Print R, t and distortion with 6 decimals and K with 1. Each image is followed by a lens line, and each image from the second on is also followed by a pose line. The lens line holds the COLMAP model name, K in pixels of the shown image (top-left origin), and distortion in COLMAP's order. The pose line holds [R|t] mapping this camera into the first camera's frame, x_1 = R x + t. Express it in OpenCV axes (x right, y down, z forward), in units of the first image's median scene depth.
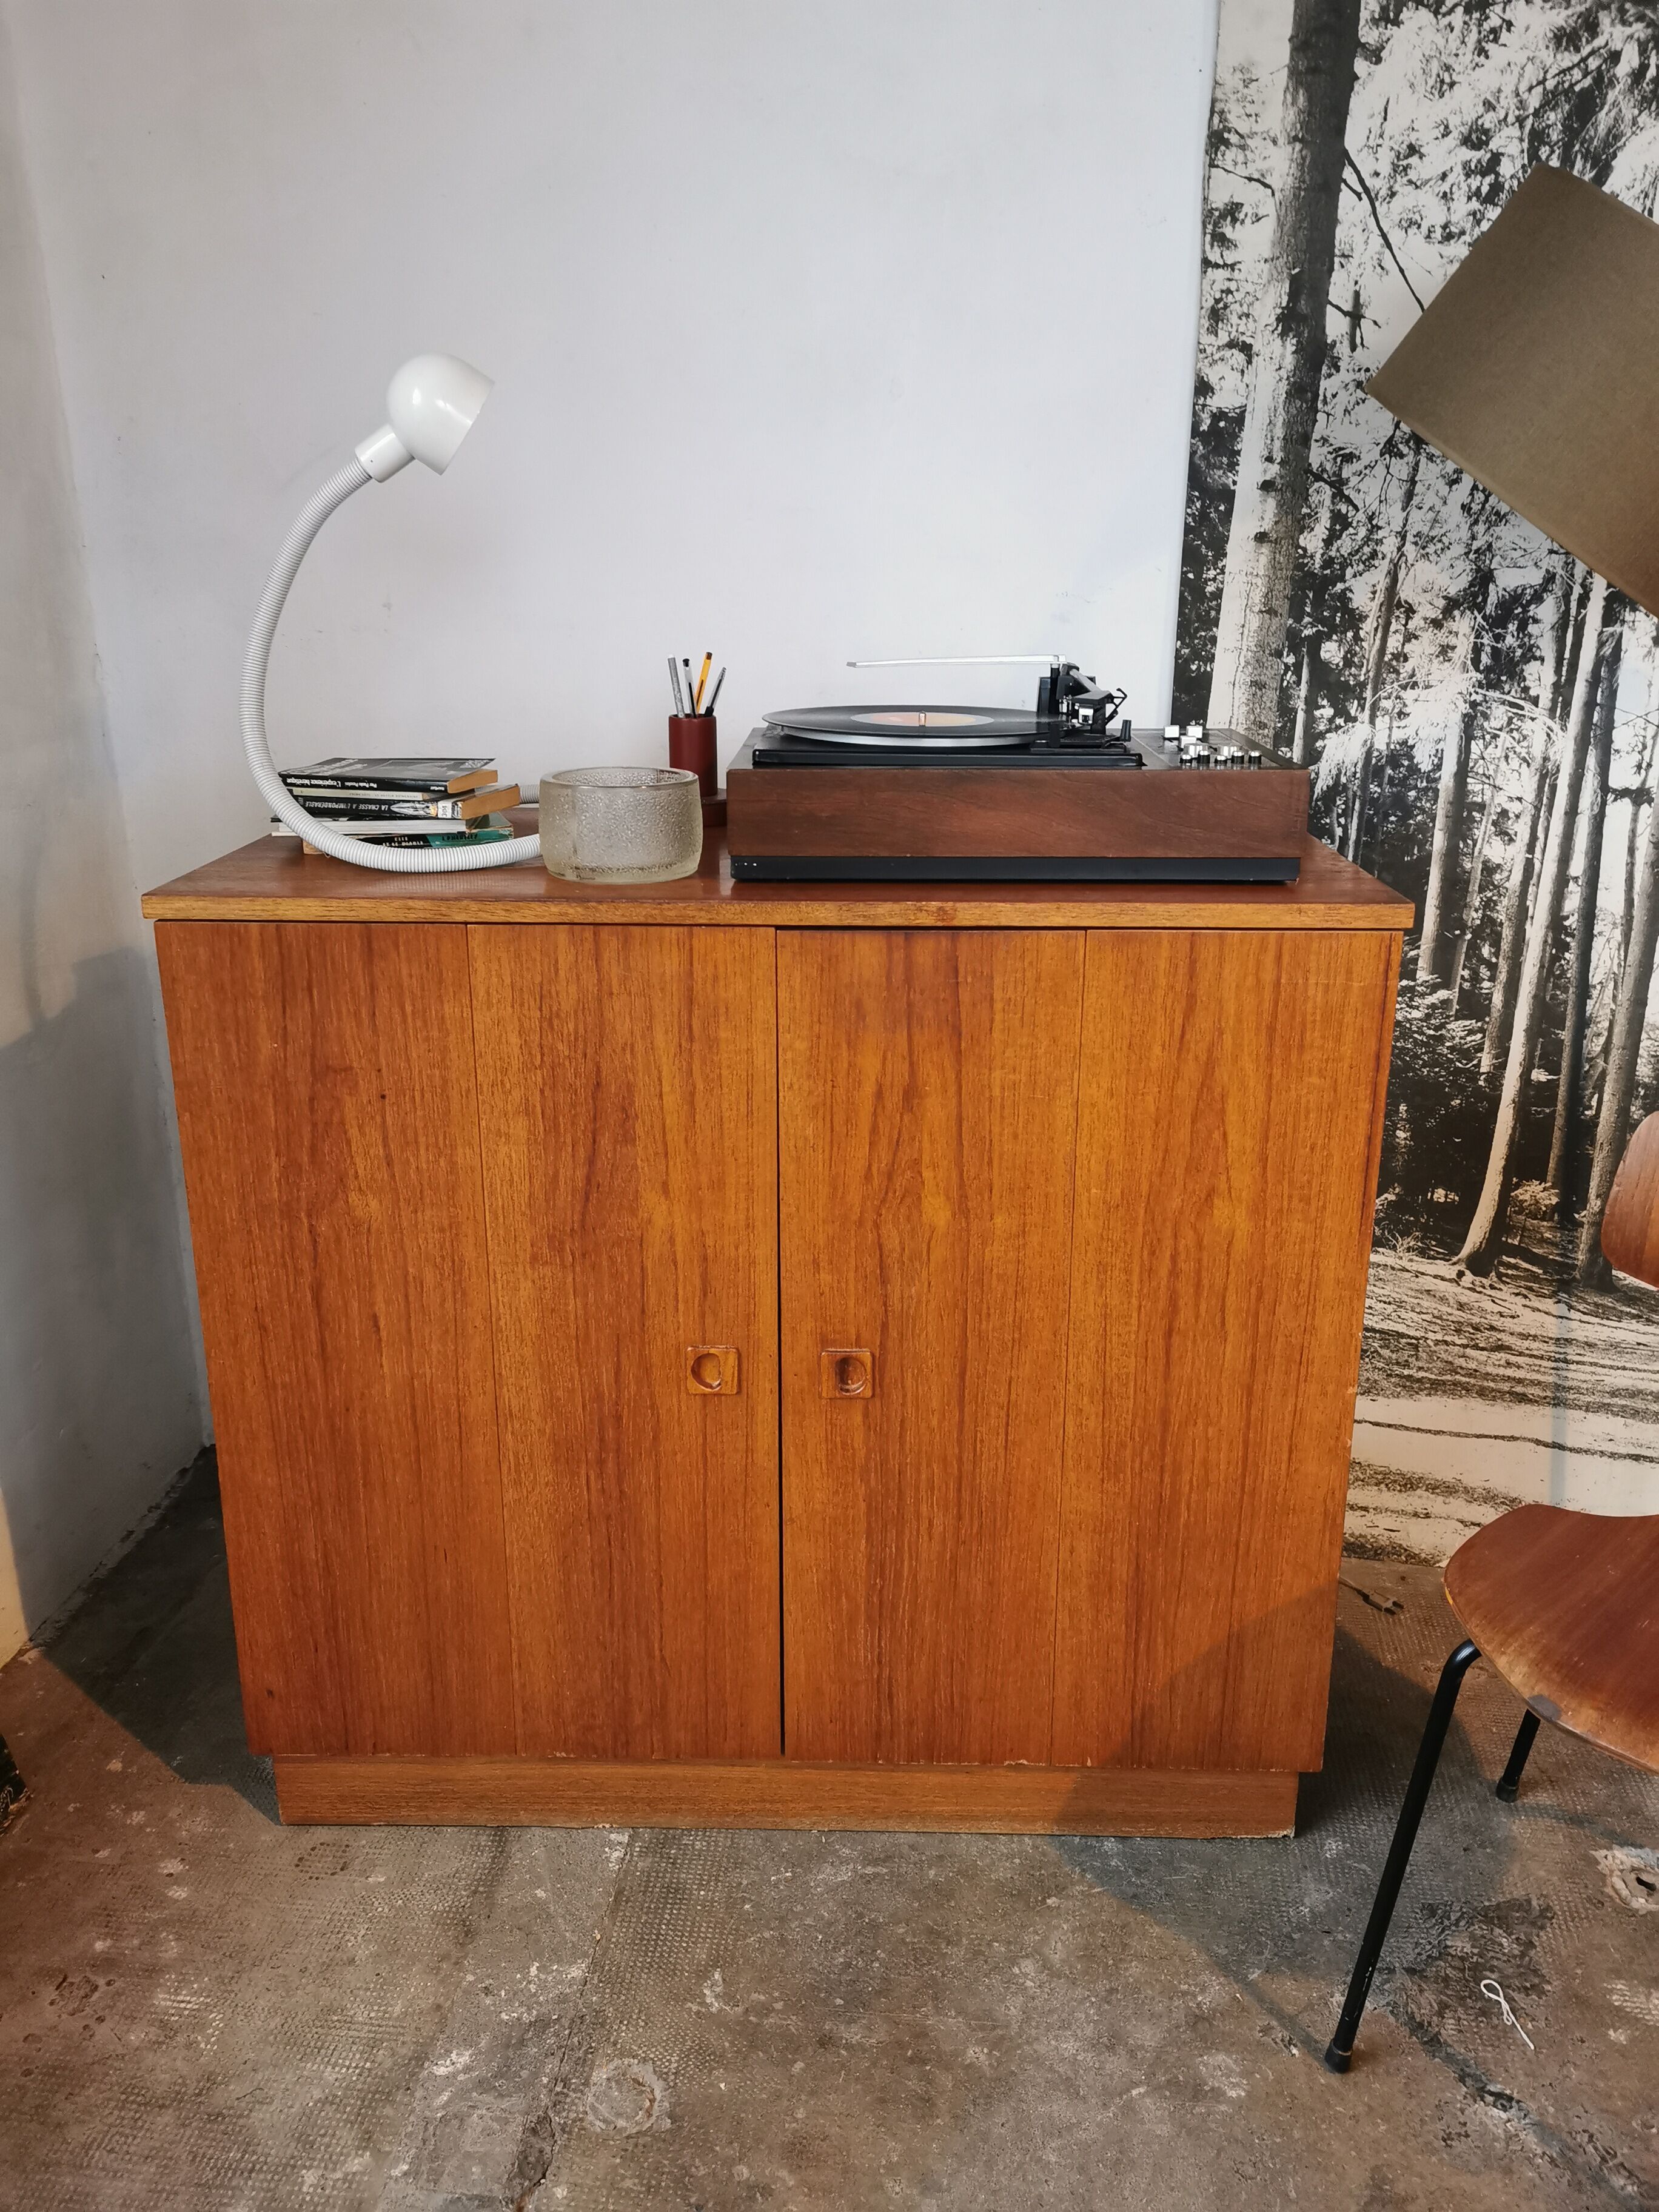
lens RADIAL K [[1712.5, 0, 834.4], [0, 1712.5, 1068.7], [0, 0, 1]] dist [0.066920, -0.095662]
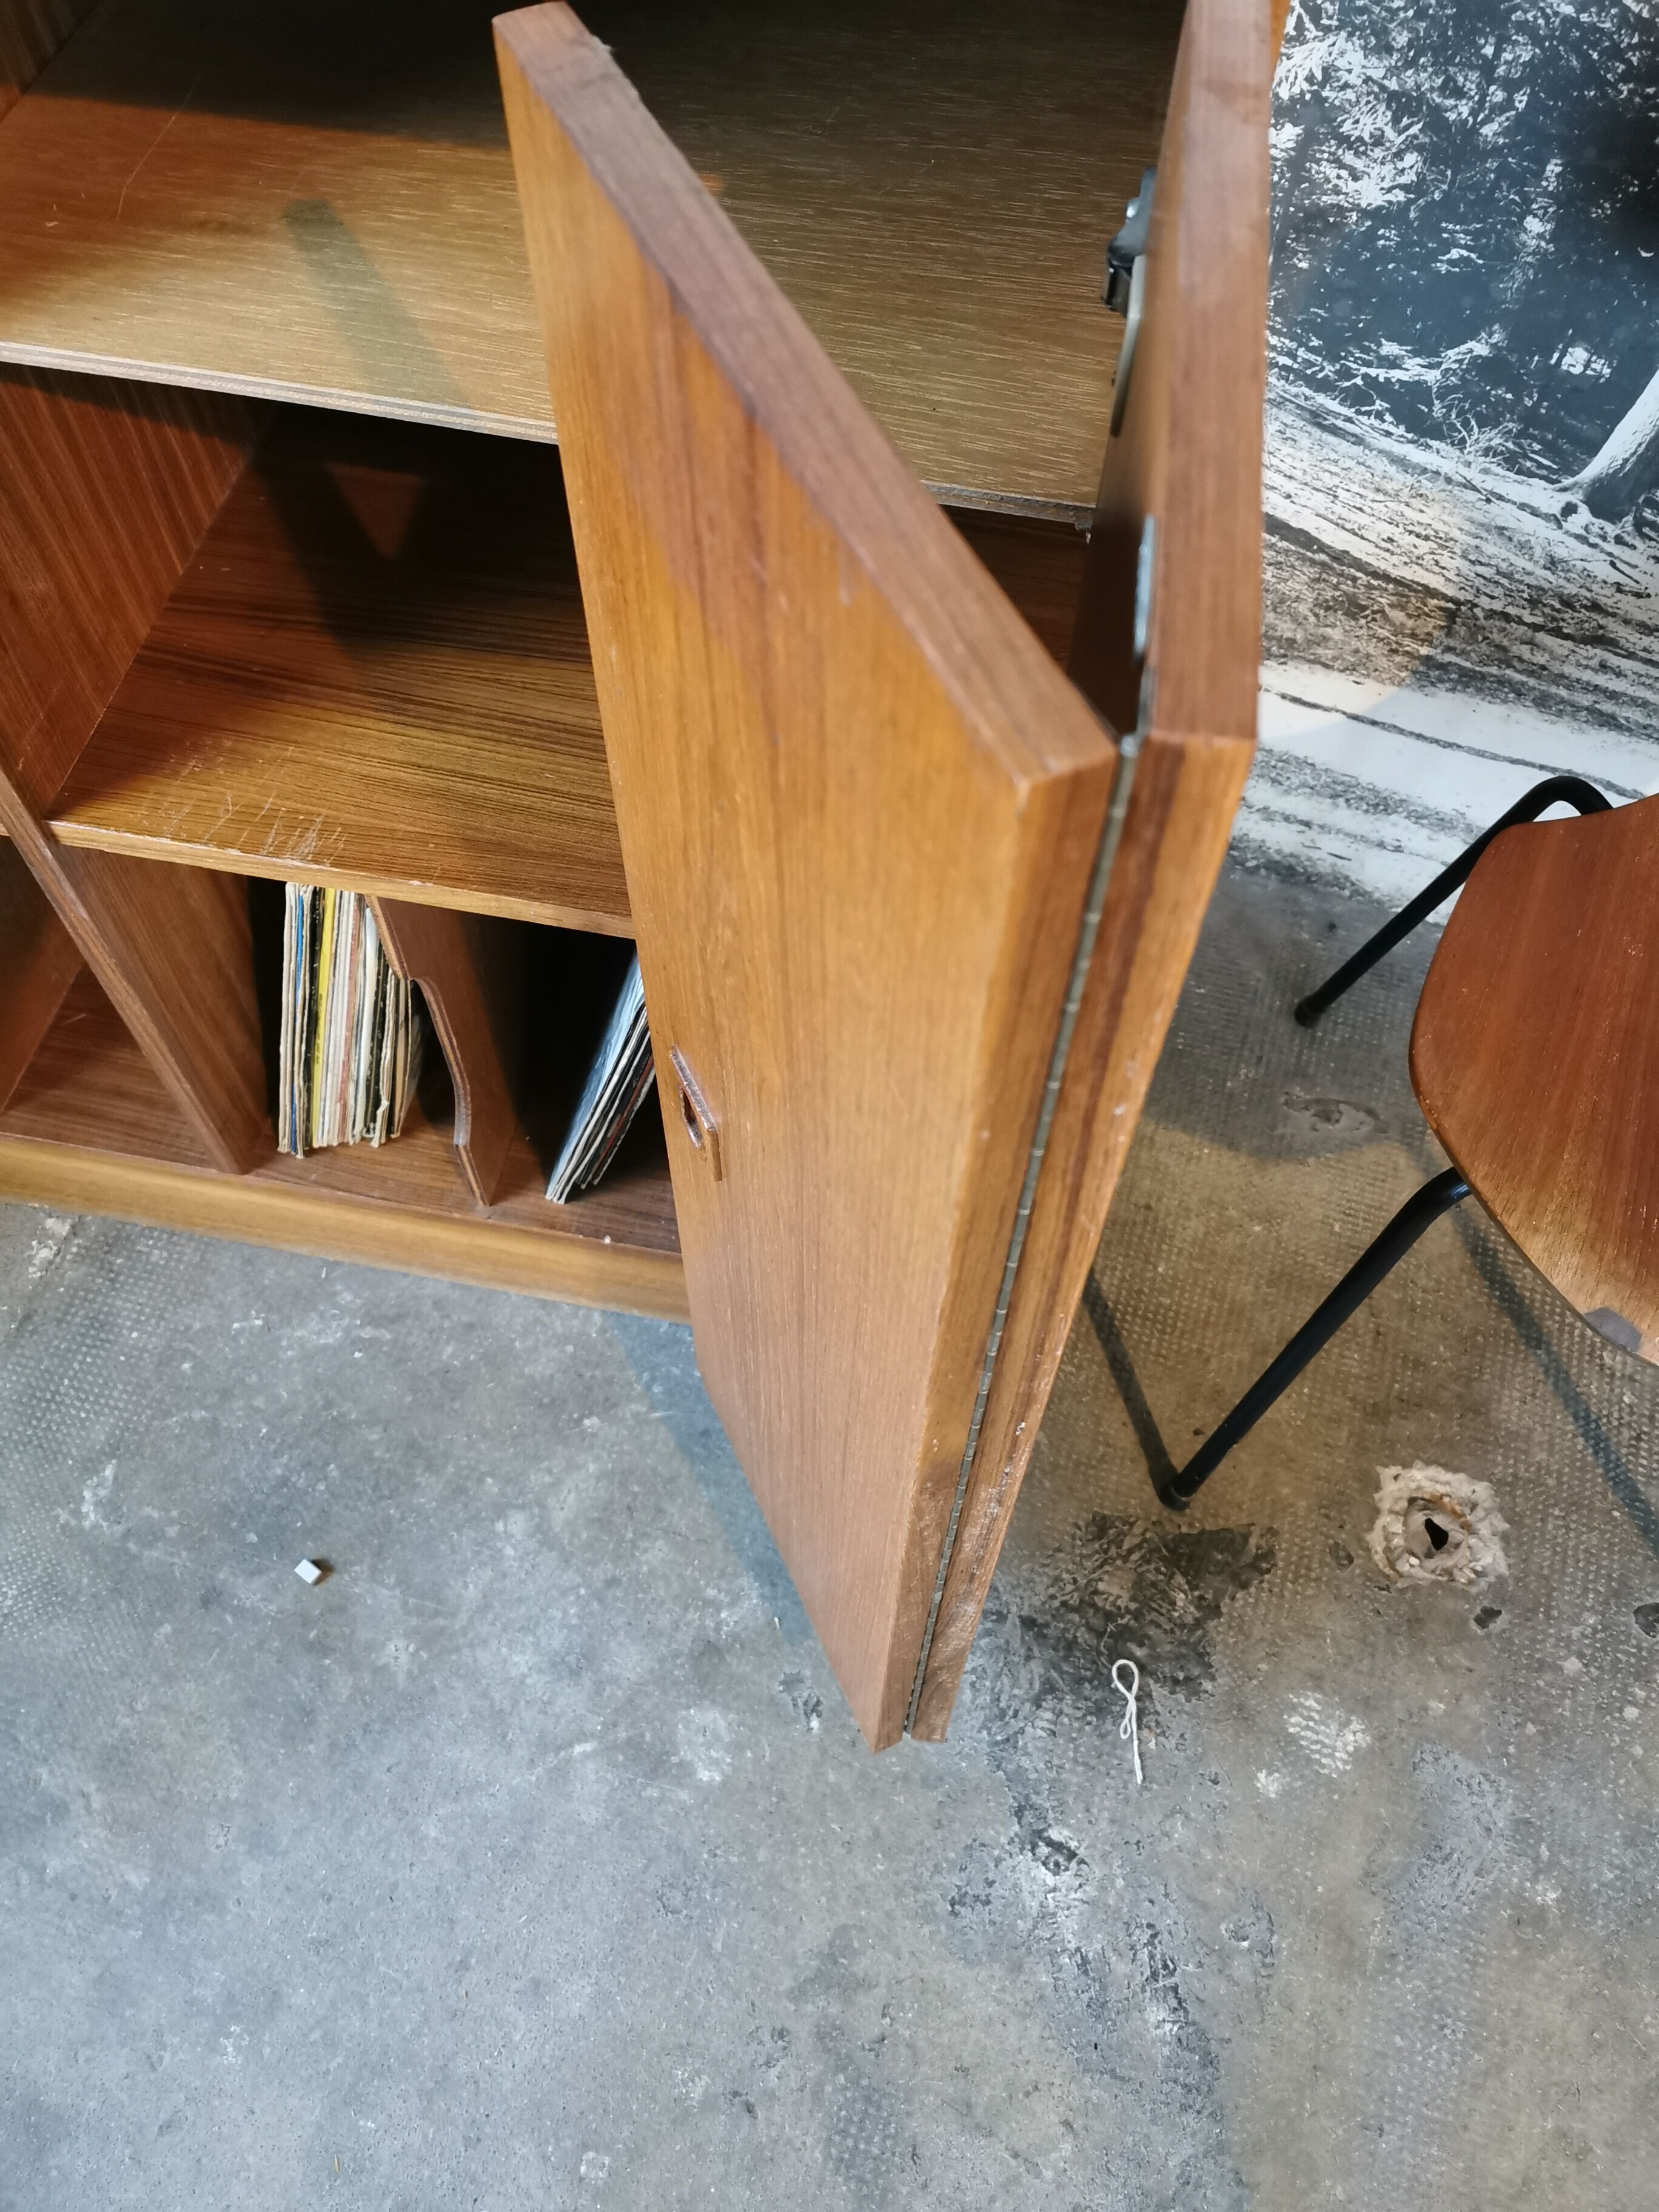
lens RADIAL K [[1702.0, 0, 832.7], [0, 1702.0, 1083.2], [0, 0, 1]] dist [0.103577, -0.170881]
pose [[0.985175, 0.150291, -0.082725, 0.273969], [-0.058974, 0.749514, 0.659357, -0.114276], [0.161099, -0.644703, 0.747265, 0.587838]]
